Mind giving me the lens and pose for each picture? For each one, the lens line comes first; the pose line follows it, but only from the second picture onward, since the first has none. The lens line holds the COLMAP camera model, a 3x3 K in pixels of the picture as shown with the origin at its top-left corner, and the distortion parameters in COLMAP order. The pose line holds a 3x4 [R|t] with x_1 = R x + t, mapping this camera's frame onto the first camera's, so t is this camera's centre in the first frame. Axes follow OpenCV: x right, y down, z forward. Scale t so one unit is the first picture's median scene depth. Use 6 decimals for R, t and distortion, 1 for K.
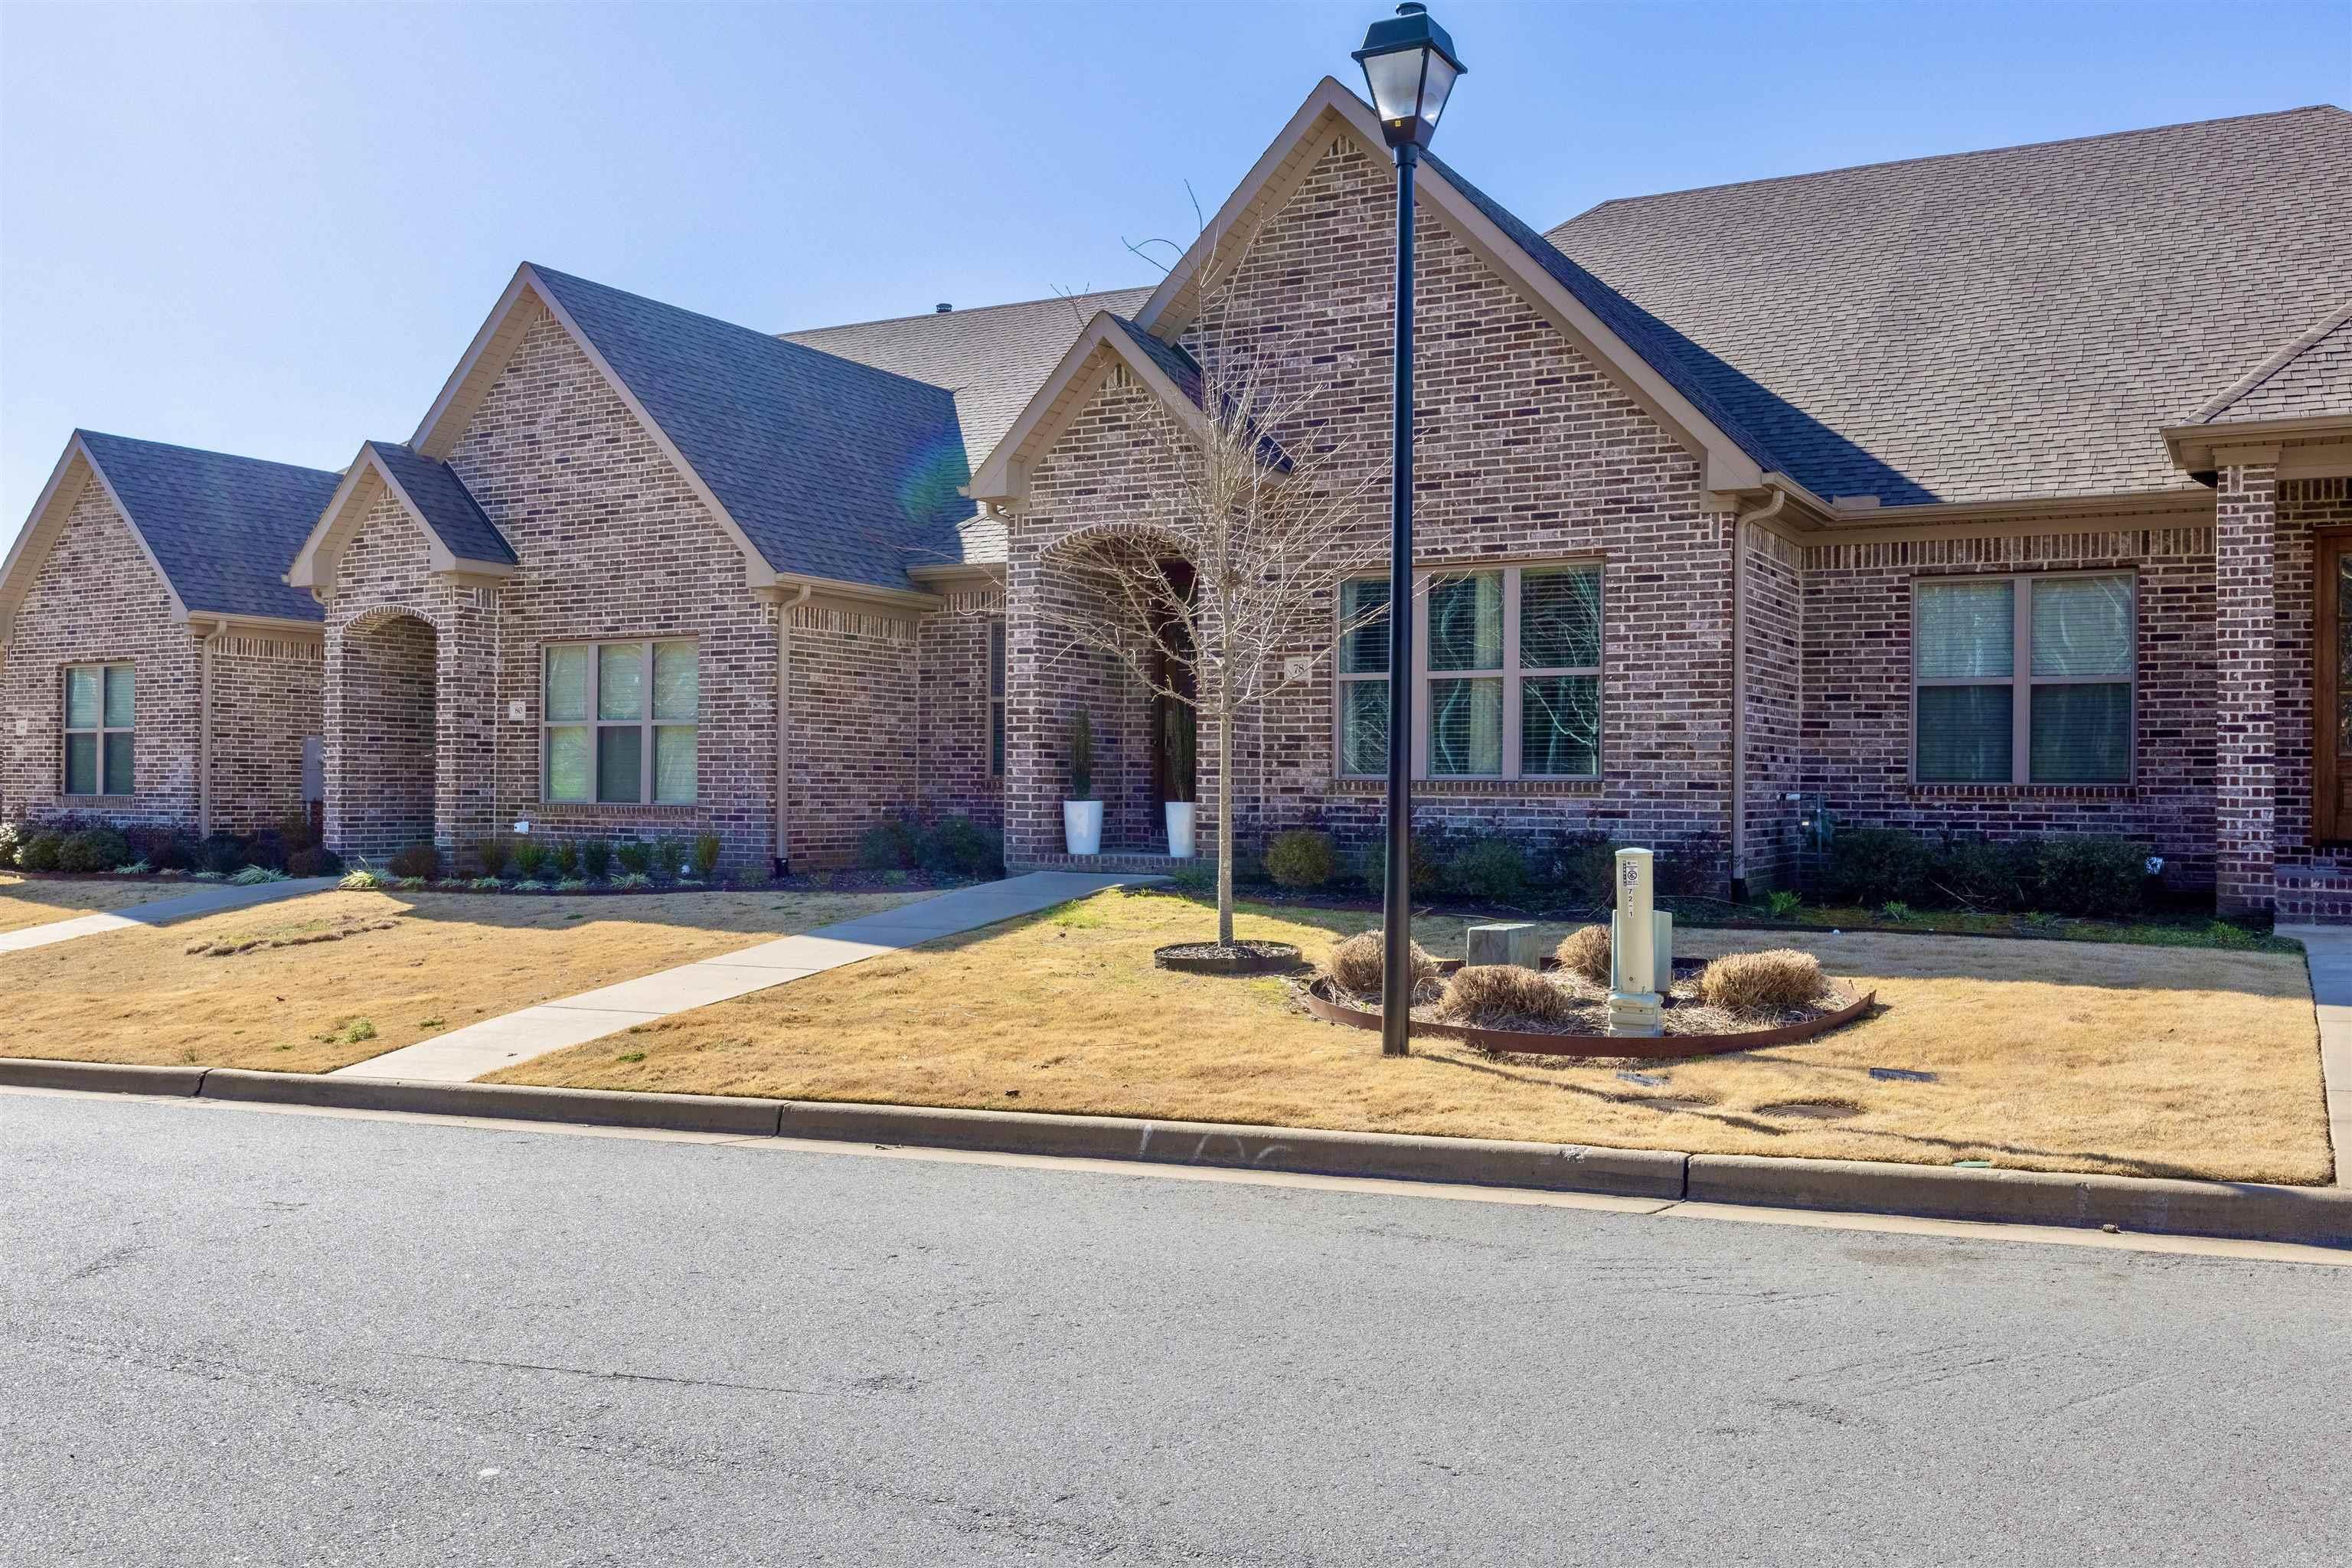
lens RADIAL K [[1942.6, 0, 1176.0], [0, 1942.6, 784.0], [0, 0, 1]] dist [-0.011903, -0.050376]
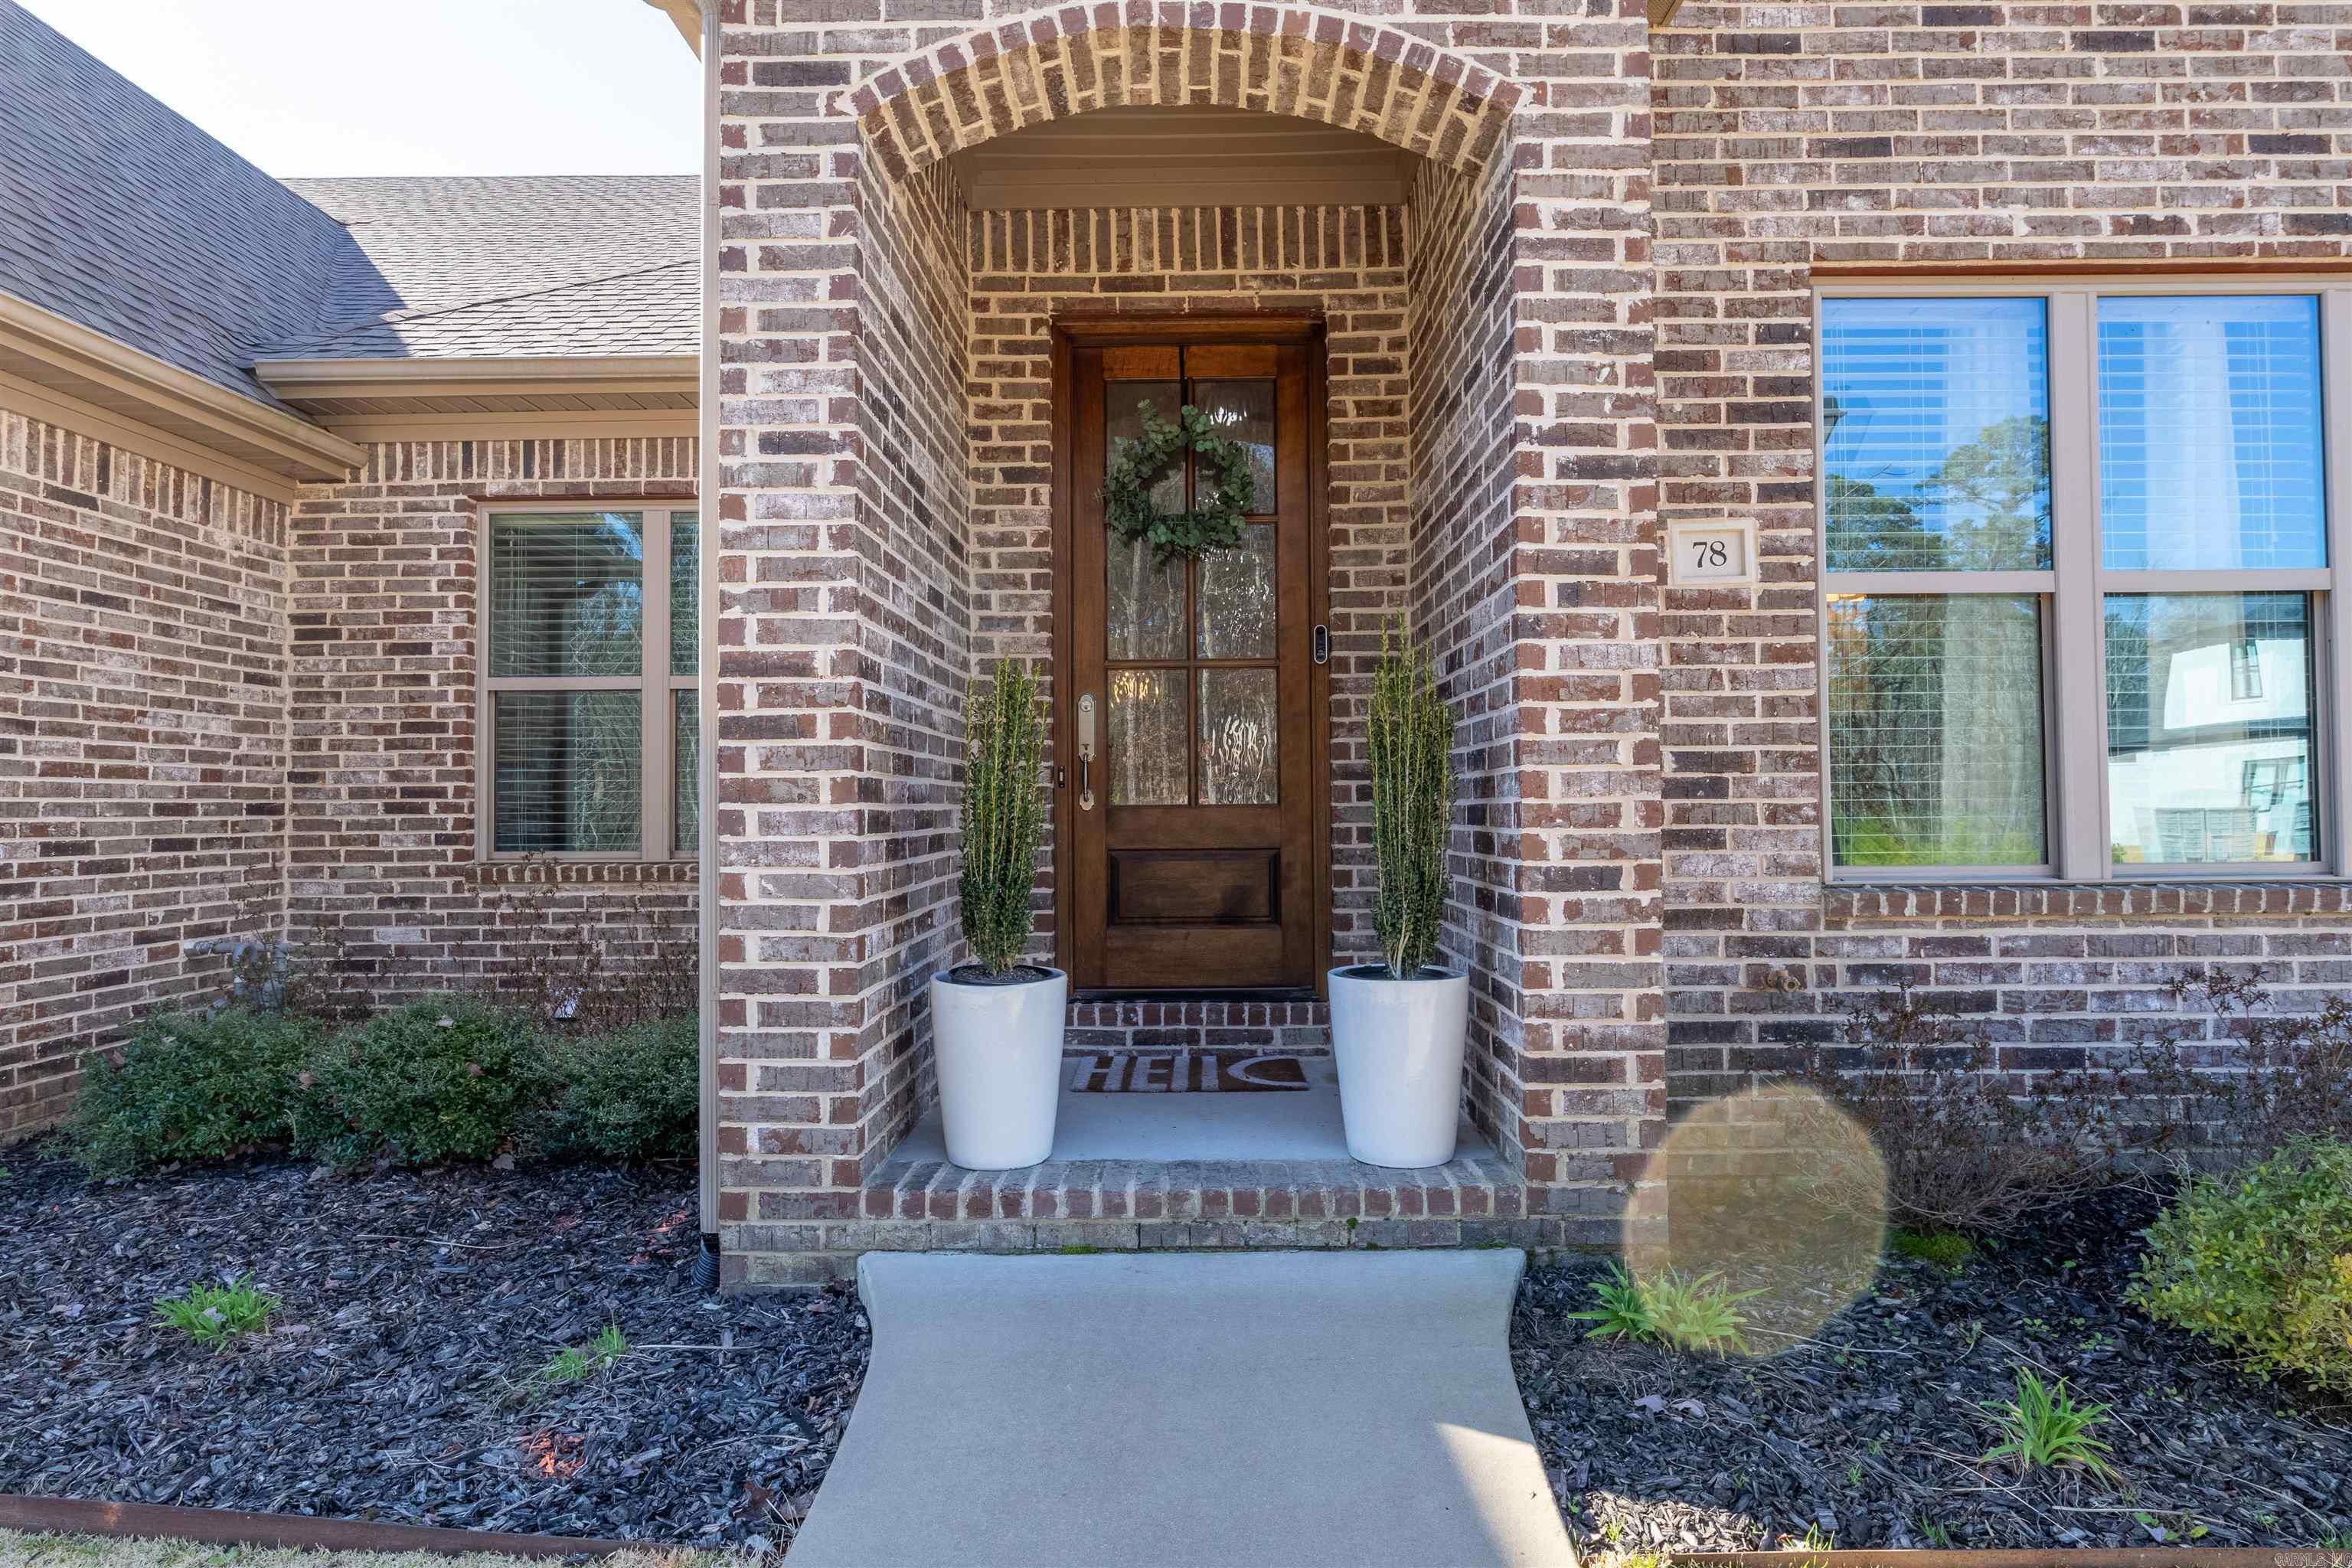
lens RADIAL K [[1229.8, 0, 1186.3], [0, 1229.8, 784.6], [0, 0, 1]] dist [-0.006764, -0.001606]
pose [[0.871721, -0.006603, 0.489958, -0.119183], [0.014355, 0.999824, -0.012066, -0.018382], [-0.489792, 0.017551, 0.871662, 0.857052]]
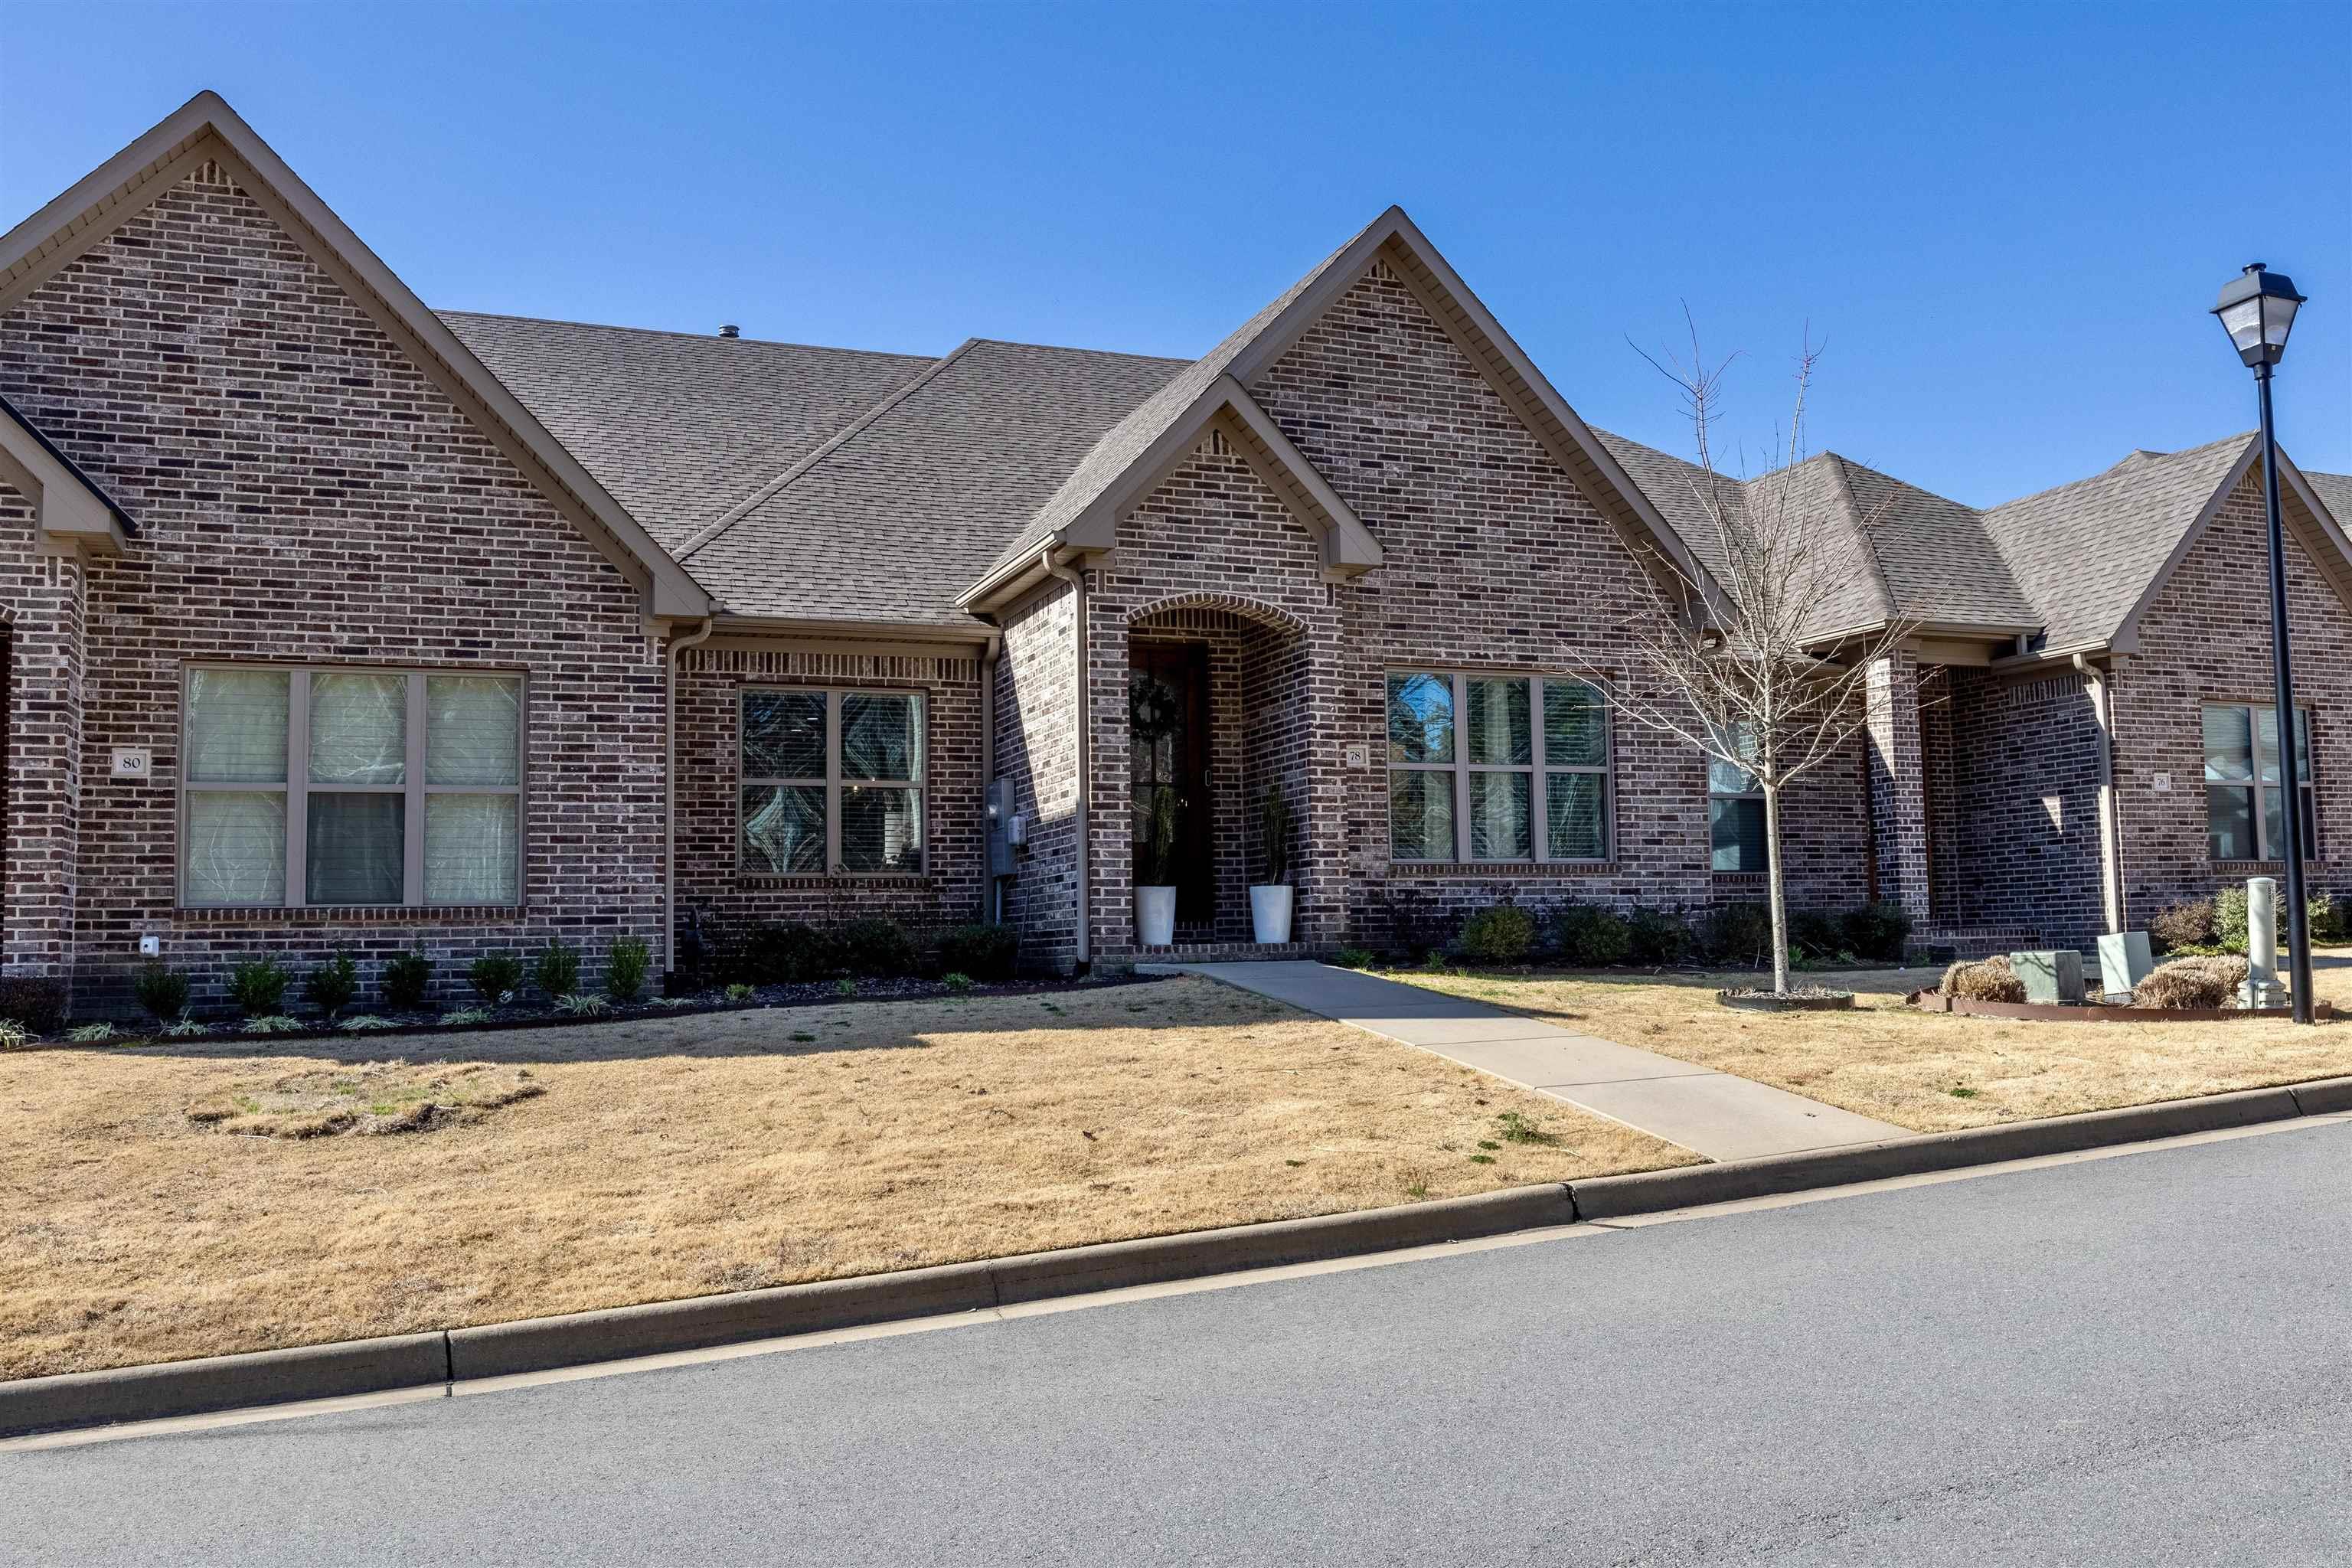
lens RADIAL K [[1942.6, 0, 1176.0], [0, 1942.6, 784.0], [0, 0, 1]] dist [-0.011903, -0.050376]
pose [[0.628546, 0.047156, 0.776341, -0.789816], [0.021692, 0.996709, -0.078103, 0.033422], [-0.777470, 0.065932, 0.625455, 0.430771]]
